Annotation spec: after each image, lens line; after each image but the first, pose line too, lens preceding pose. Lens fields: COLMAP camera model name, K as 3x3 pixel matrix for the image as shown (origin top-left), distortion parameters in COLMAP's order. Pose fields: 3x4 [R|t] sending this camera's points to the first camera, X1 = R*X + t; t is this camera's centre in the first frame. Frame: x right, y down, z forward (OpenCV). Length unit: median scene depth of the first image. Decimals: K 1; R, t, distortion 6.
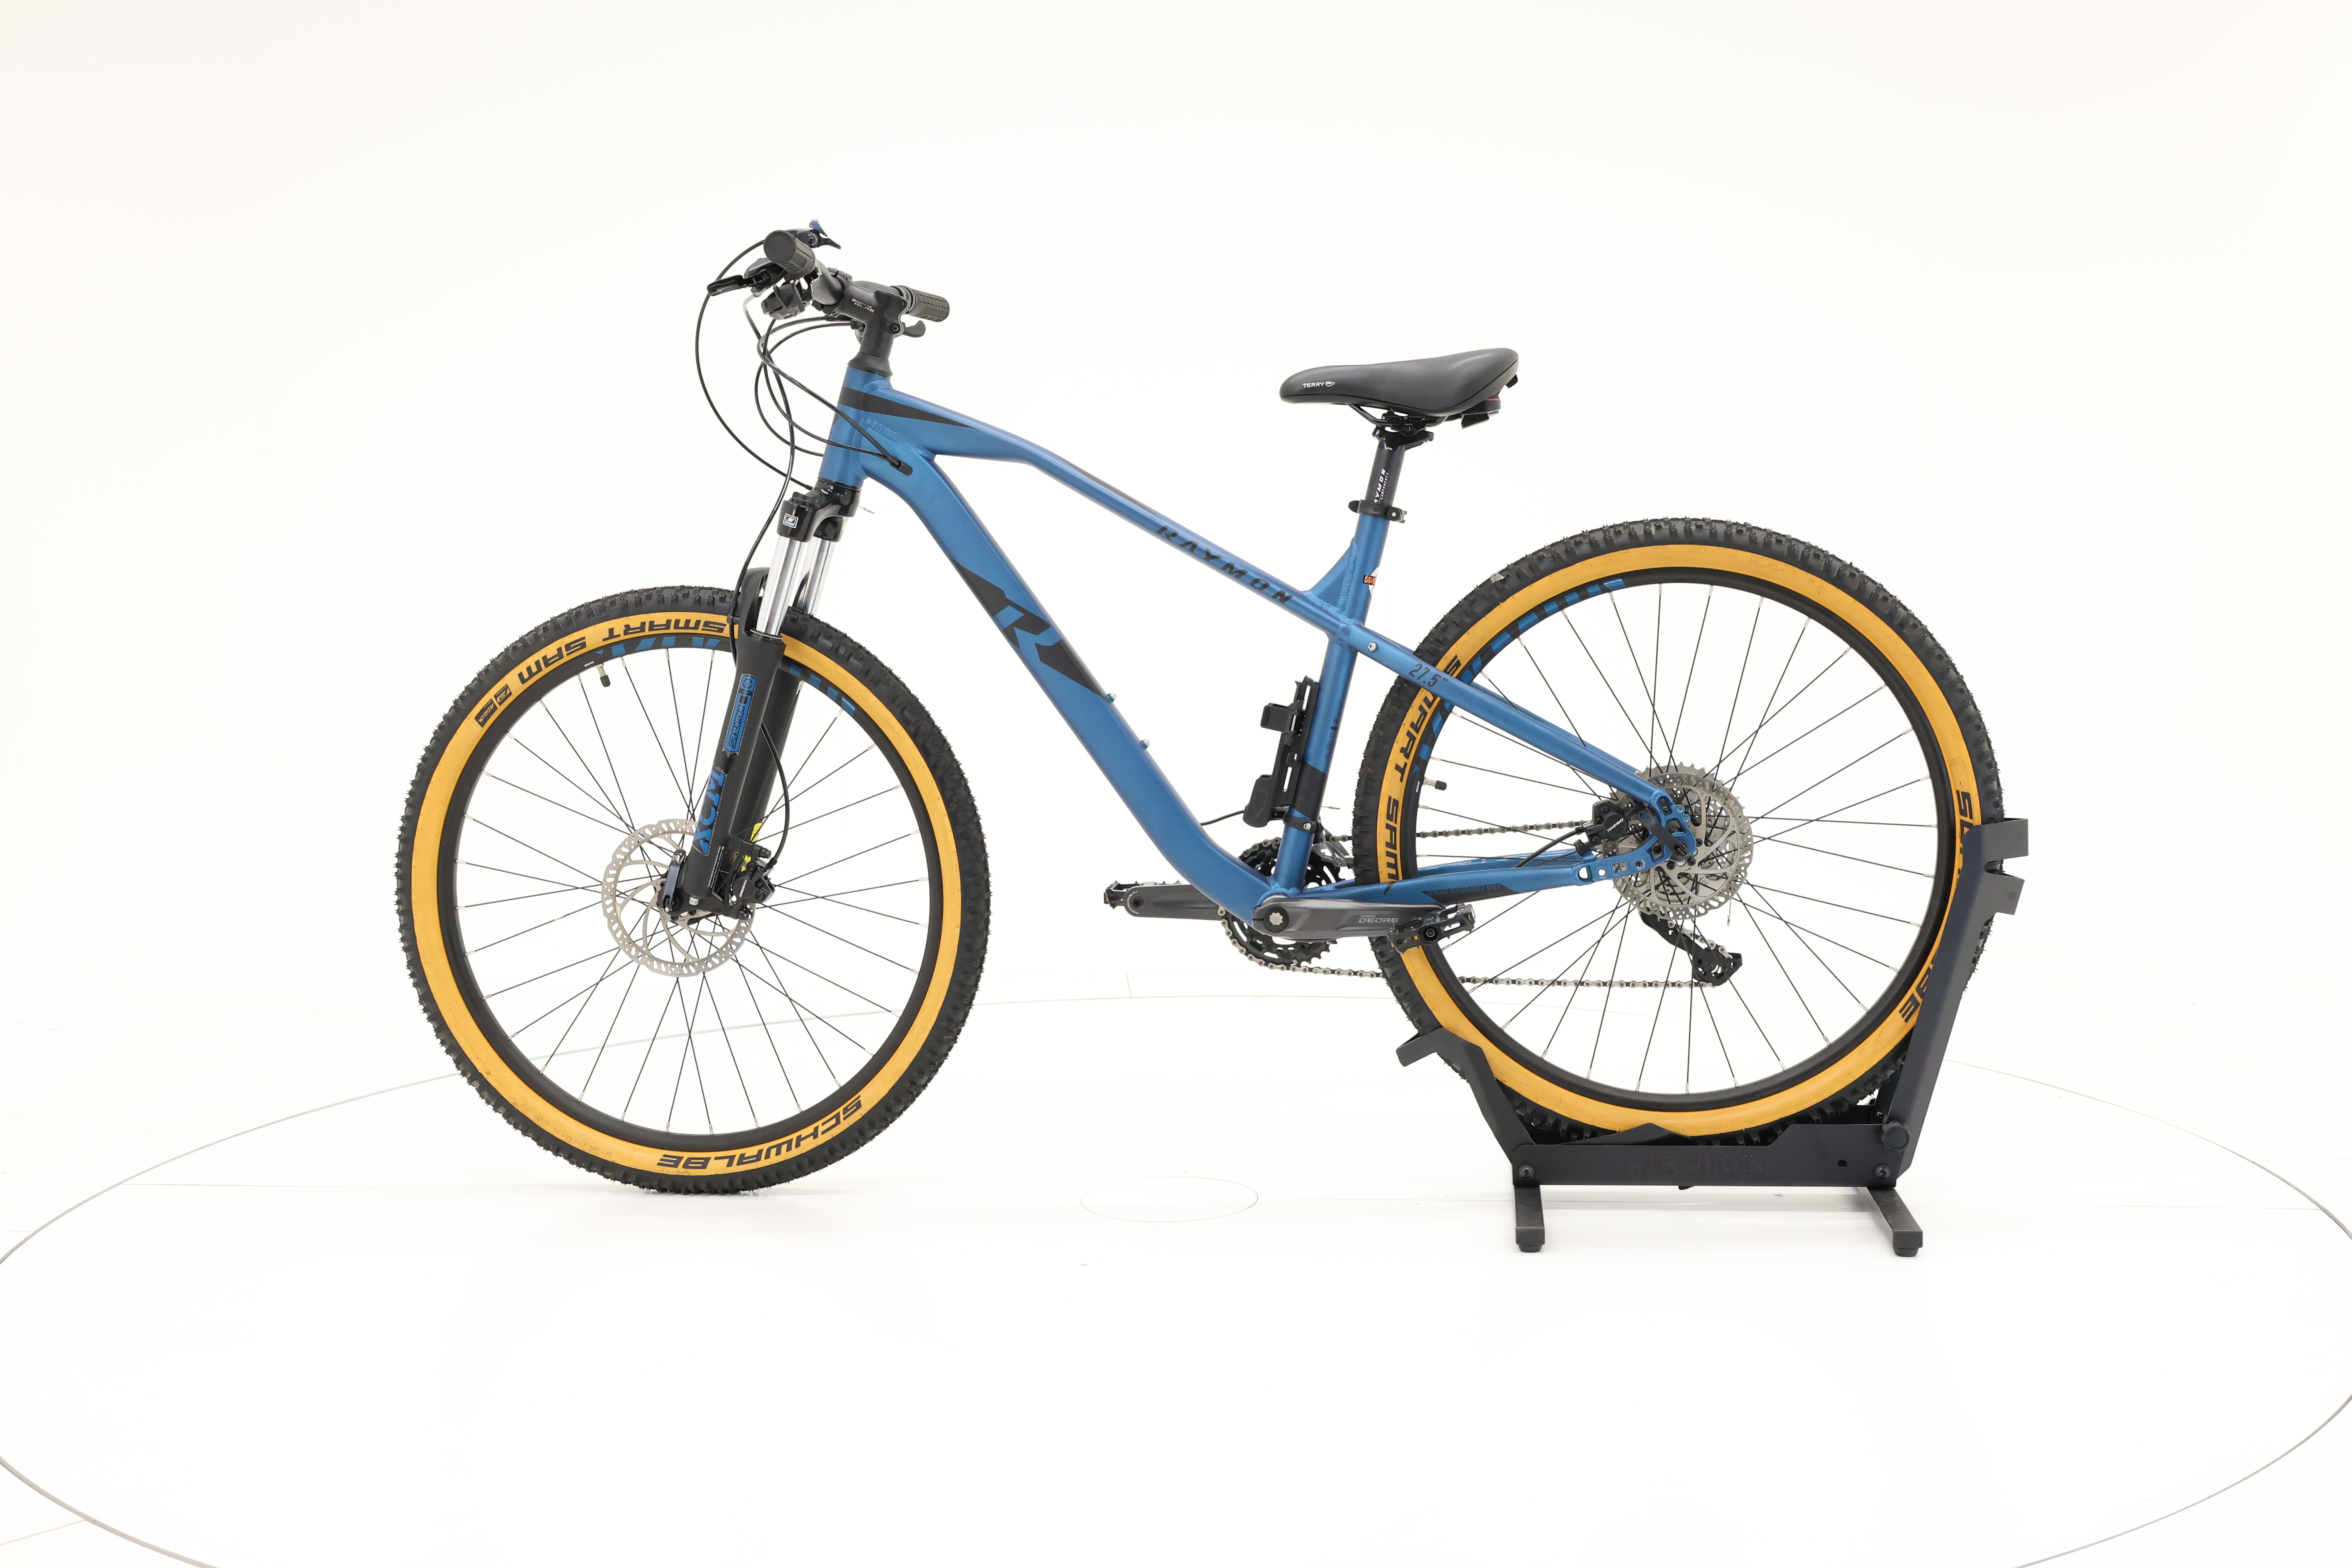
lens RADIAL K [[2647.2, 0, 1182.3], [0, 2647.2, 781.6], [0, 0, 1]] dist [-0.005032, 0.000000]
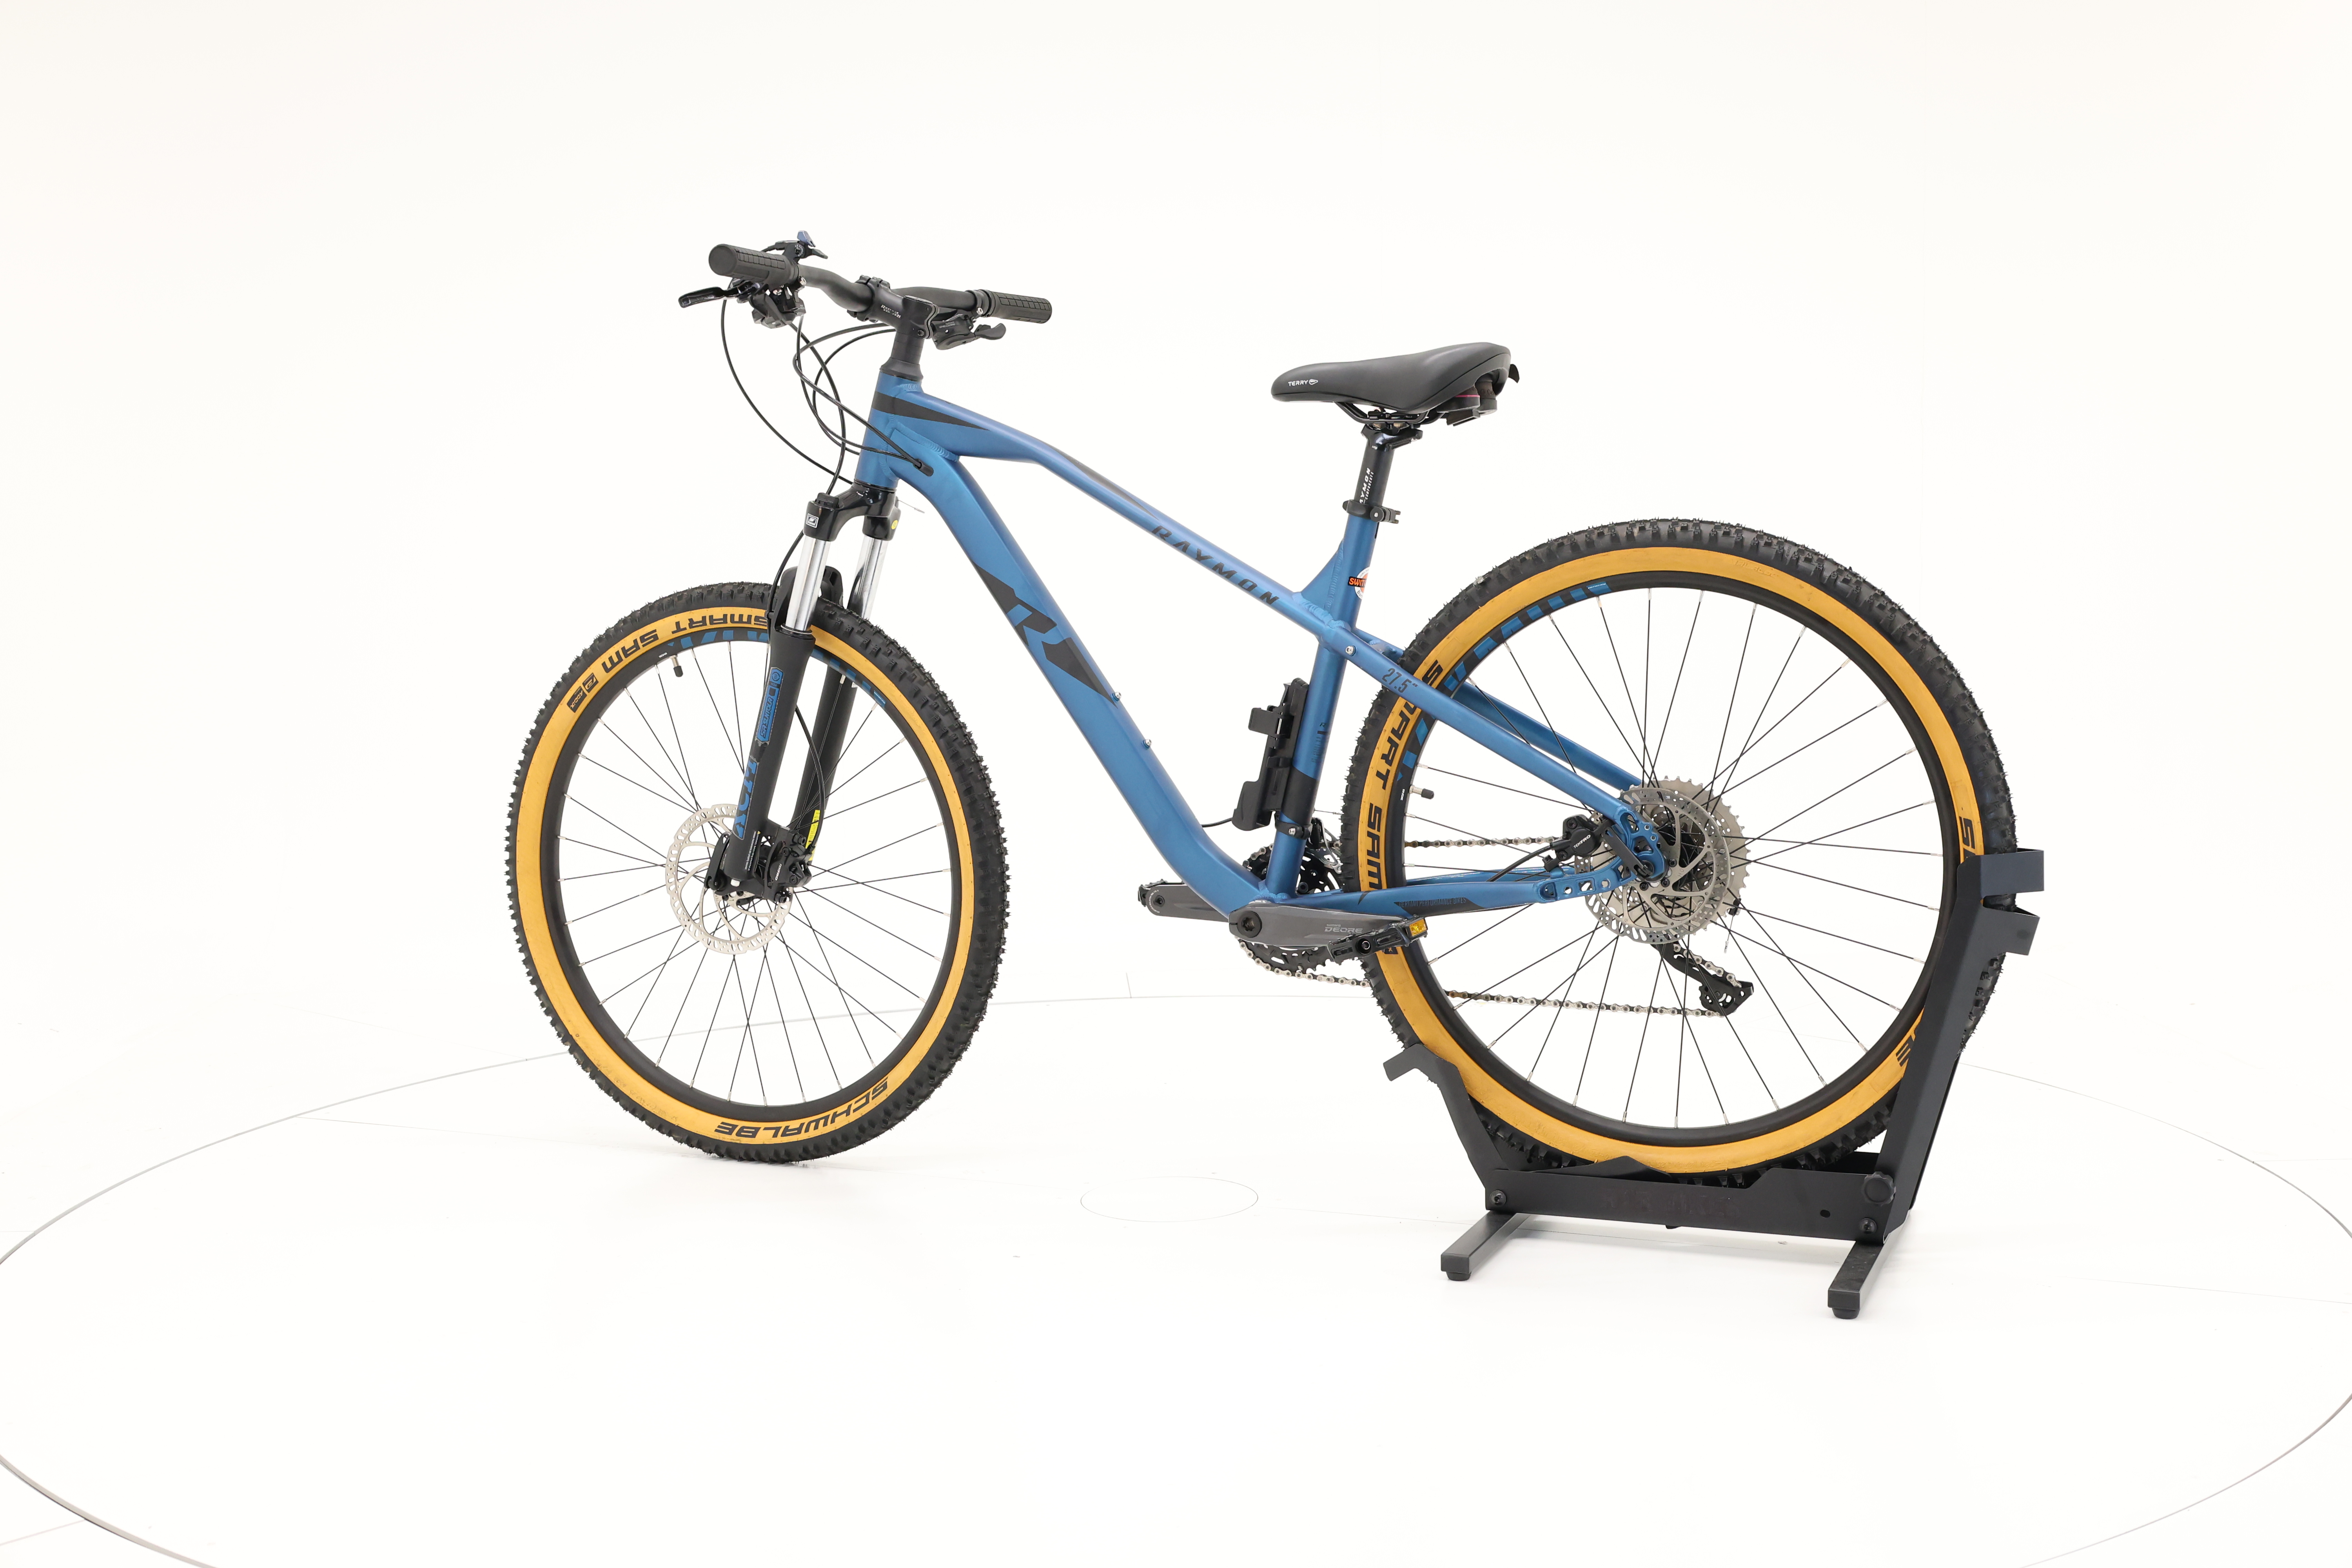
lens RADIAL K [[2647.2, 0, 1185.4], [0, 2647.2, 780.5], [0, 0, 1]] dist [-0.005032, 0.000000]
pose [[0.958631, 0.028726, -0.283200, 0.283352], [-0.027299, 0.999587, 0.008988, -0.009679], [0.283341, -0.000885, 0.959019, 0.043410]]
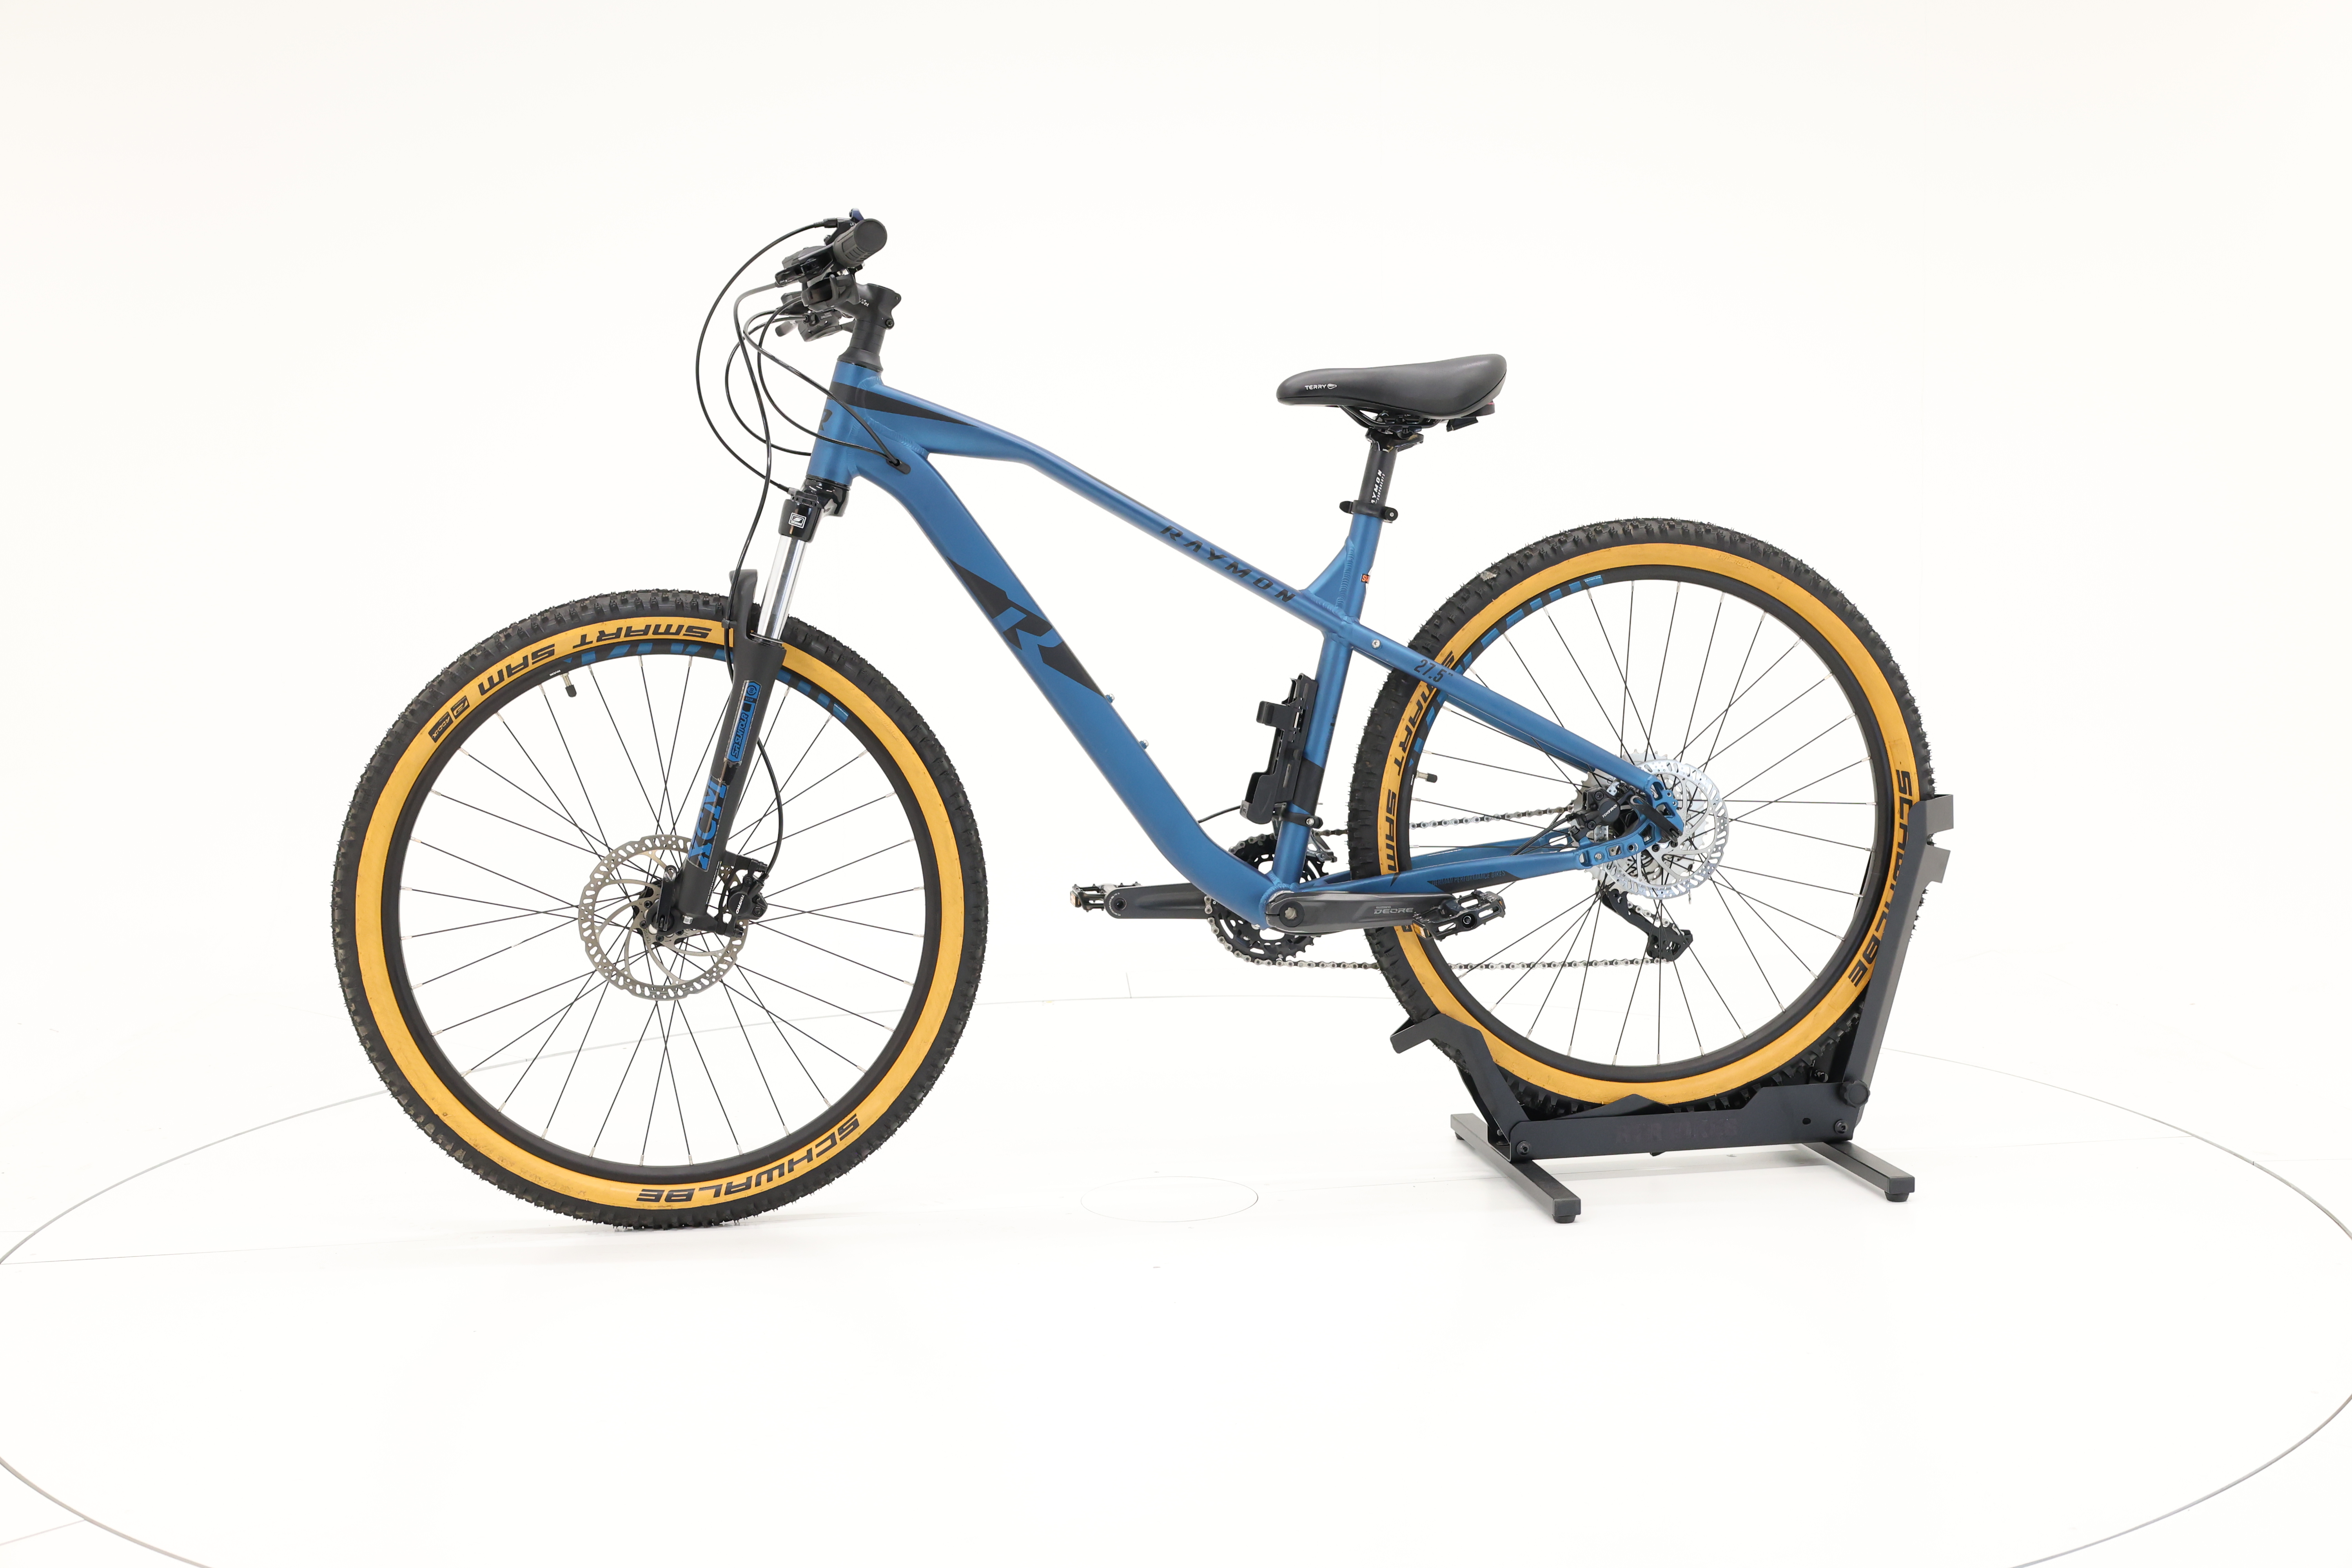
lens RADIAL K [[2647.2, 0, 1189.1], [0, 2647.2, 781.0], [0, 0, 1]] dist [-0.005032, 0.000000]
pose [[0.963032, -0.025845, 0.268144, -0.265290], [0.026955, 0.999637, -0.000457, 0.000526], [-0.268035, 0.007668, 0.963379, 0.034143]]
